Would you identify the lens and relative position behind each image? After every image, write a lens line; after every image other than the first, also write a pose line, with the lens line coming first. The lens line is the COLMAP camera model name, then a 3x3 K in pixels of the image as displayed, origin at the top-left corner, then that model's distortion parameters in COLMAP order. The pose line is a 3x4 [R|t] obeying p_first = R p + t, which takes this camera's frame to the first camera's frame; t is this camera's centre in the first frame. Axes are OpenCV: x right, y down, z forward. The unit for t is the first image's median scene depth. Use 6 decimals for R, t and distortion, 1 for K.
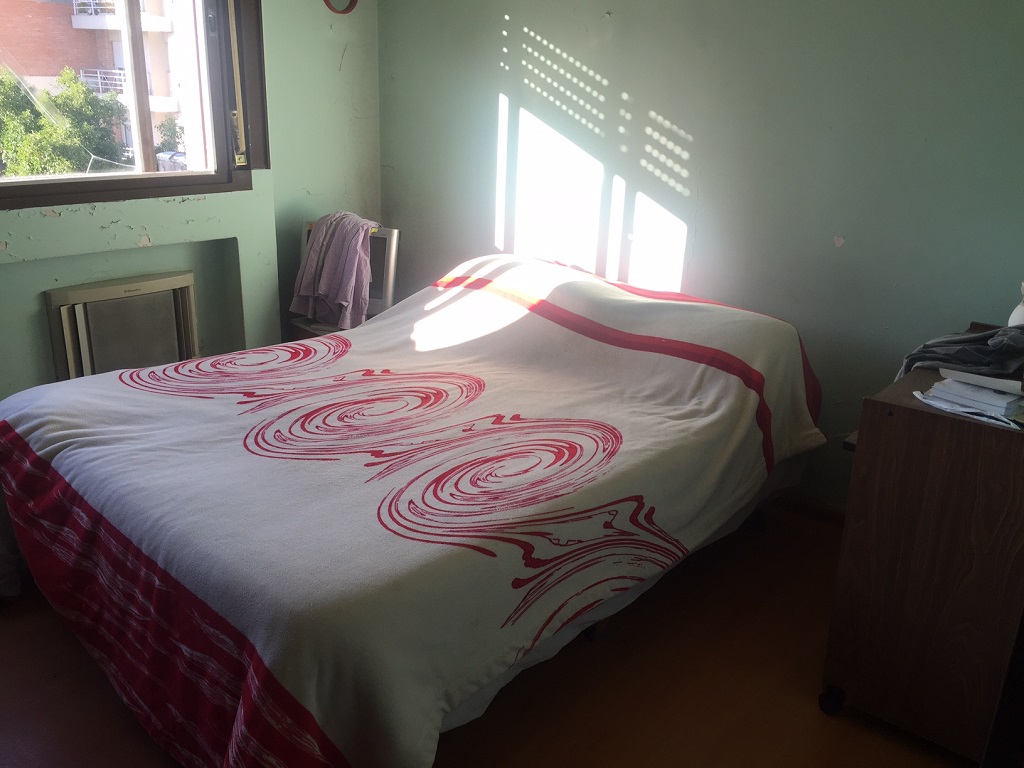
lens RADIAL K [[876.4, 0, 512.3], [0, 876.4, 383.2], [0, 0, 1]] dist [-0.005283, -0.009899]
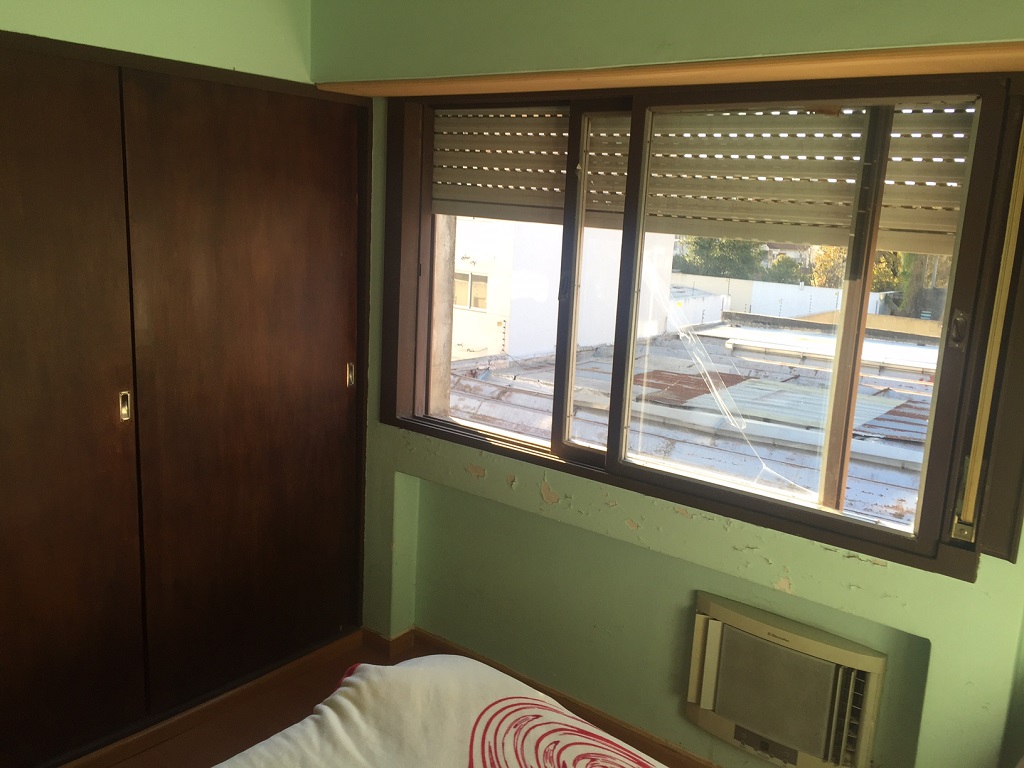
lens RADIAL K [[876.4, 0, 511.8], [0, 876.4, 385.7], [0, 0, 1]] dist [-0.005283, -0.009899]
pose [[0.063929, 0.146891, -0.987085, 0.277777], [-0.395737, 0.911746, 0.110050, -0.295790], [0.916136, 0.383591, 0.116417, 0.596512]]
